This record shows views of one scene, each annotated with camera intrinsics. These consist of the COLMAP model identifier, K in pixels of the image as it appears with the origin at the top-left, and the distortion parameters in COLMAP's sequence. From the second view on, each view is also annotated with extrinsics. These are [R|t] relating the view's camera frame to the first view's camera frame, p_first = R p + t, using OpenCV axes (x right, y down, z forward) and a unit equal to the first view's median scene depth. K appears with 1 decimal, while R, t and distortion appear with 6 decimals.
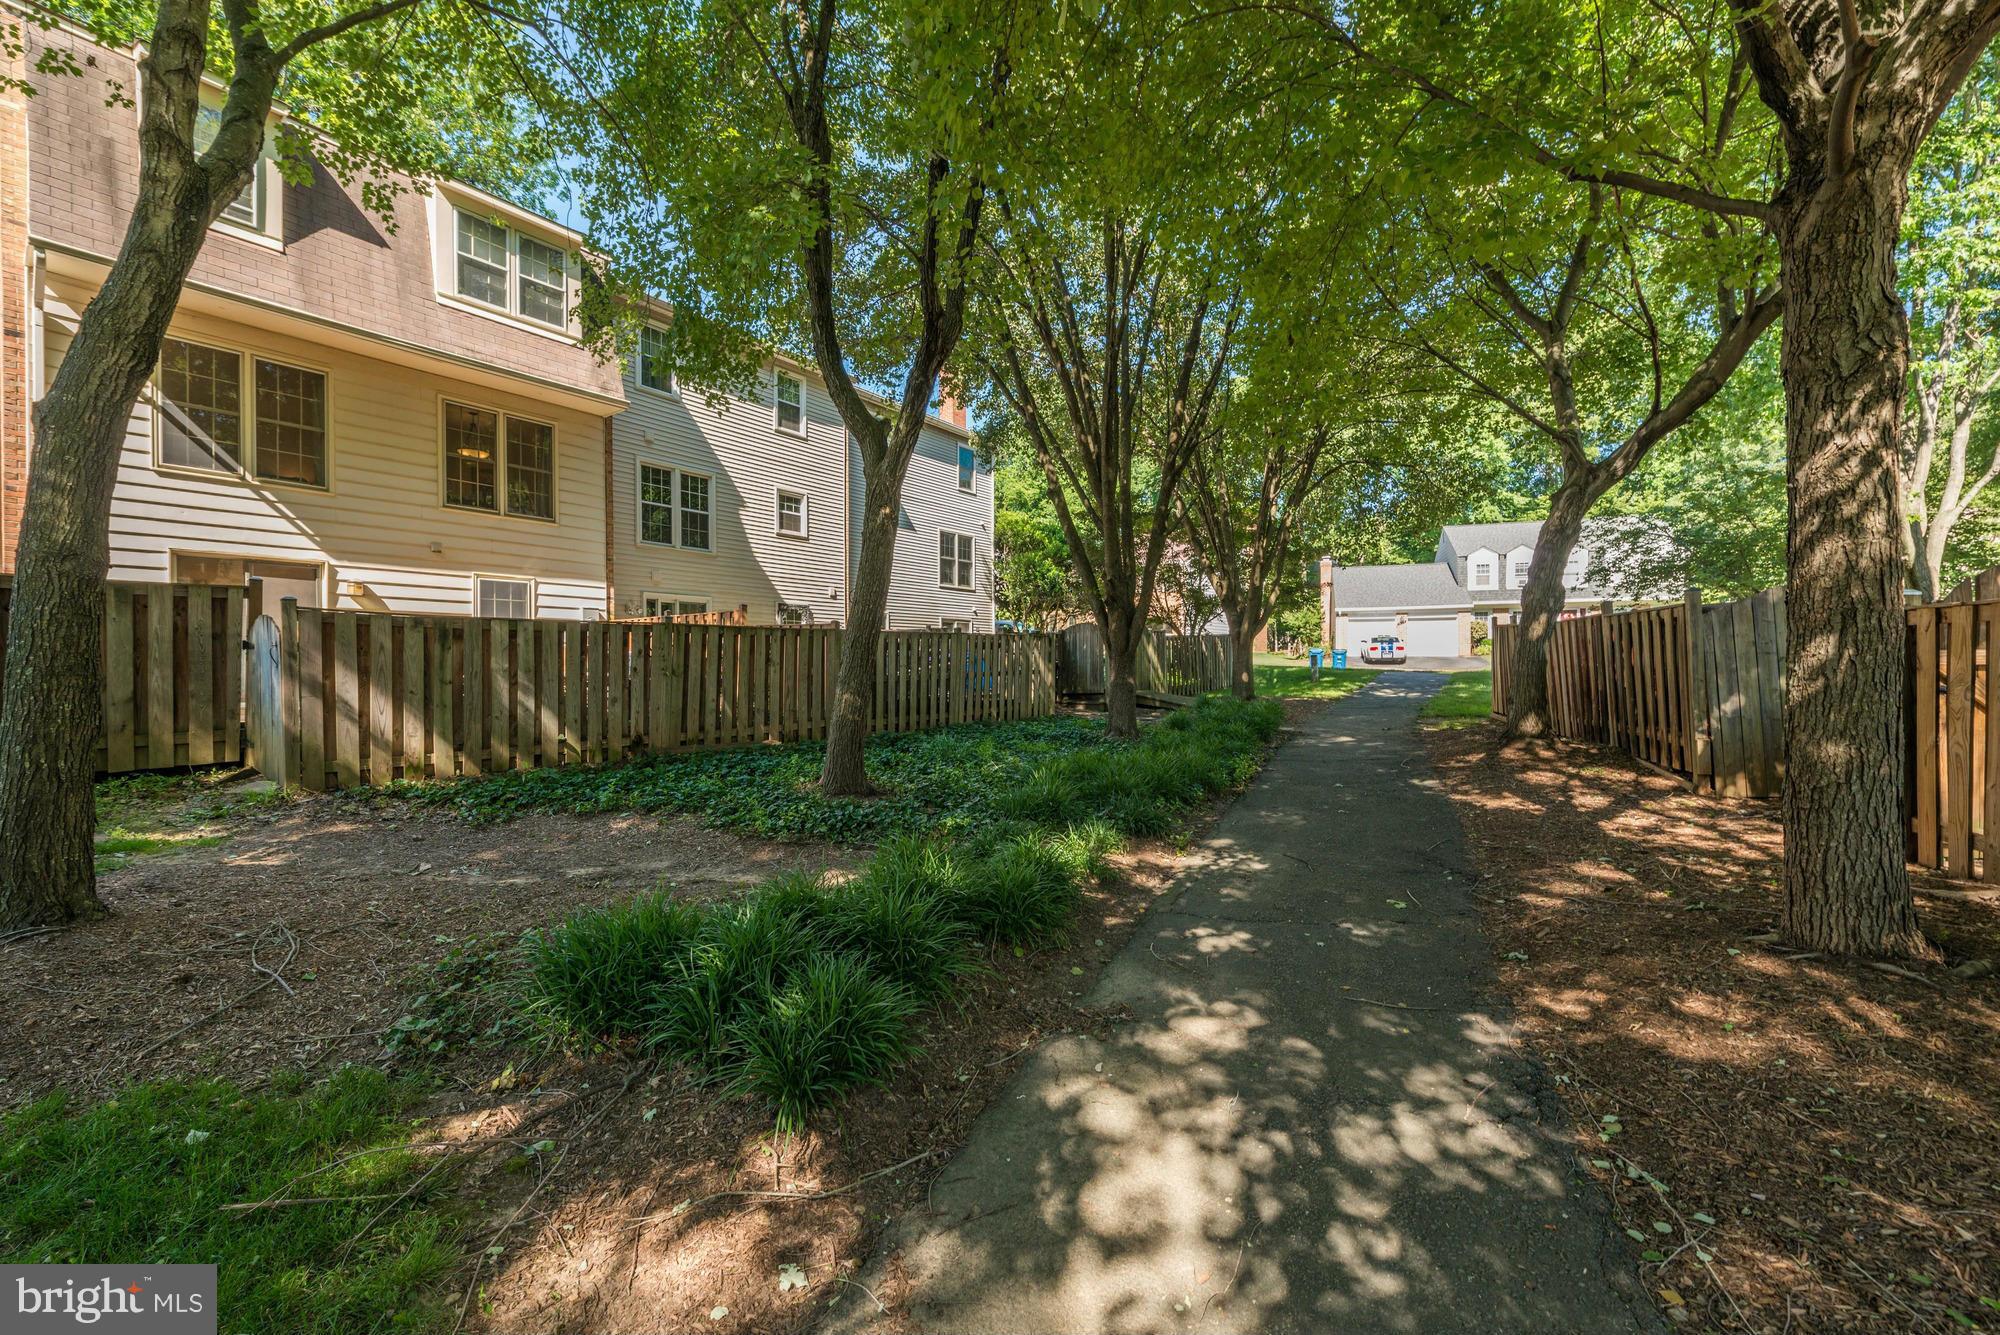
lens RADIAL K [[806.2, 0, 1005.4], [0, 806.2, 674.3], [0, 0, 1]] dist [0.006126, -0.000381]
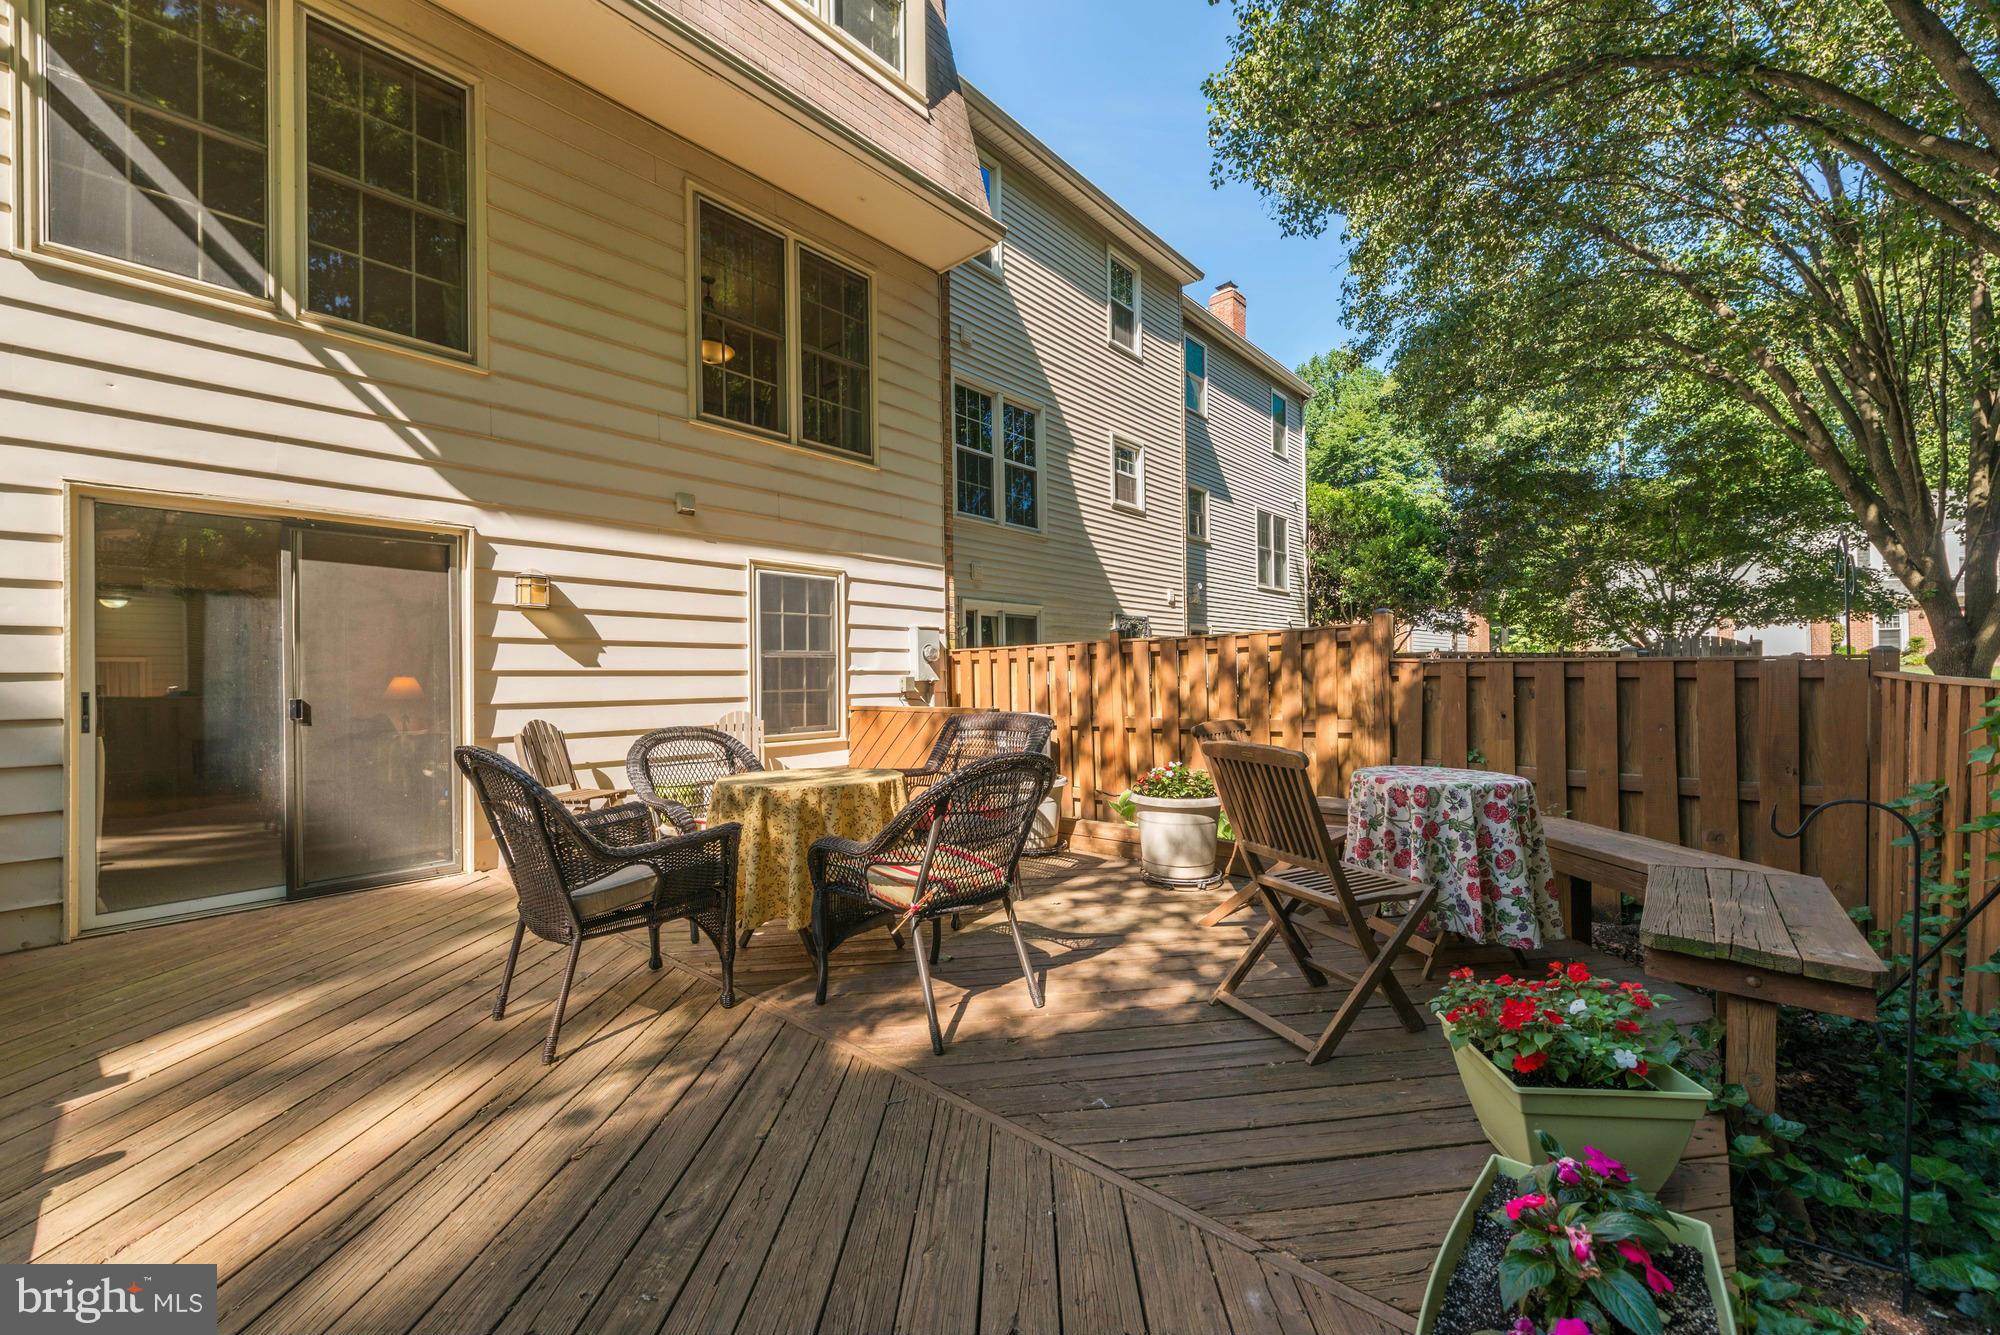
lens RADIAL K [[806.2, 0, 1005.4], [0, 806.2, 674.3], [0, 0, 1]] dist [0.006126, -0.000381]
pose [[0.995344, -0.012299, -0.095599, -0.452931], [0.010834, 0.999816, -0.015827, -0.046441], [0.095776, 0.014718, 0.995294, 0.527425]]
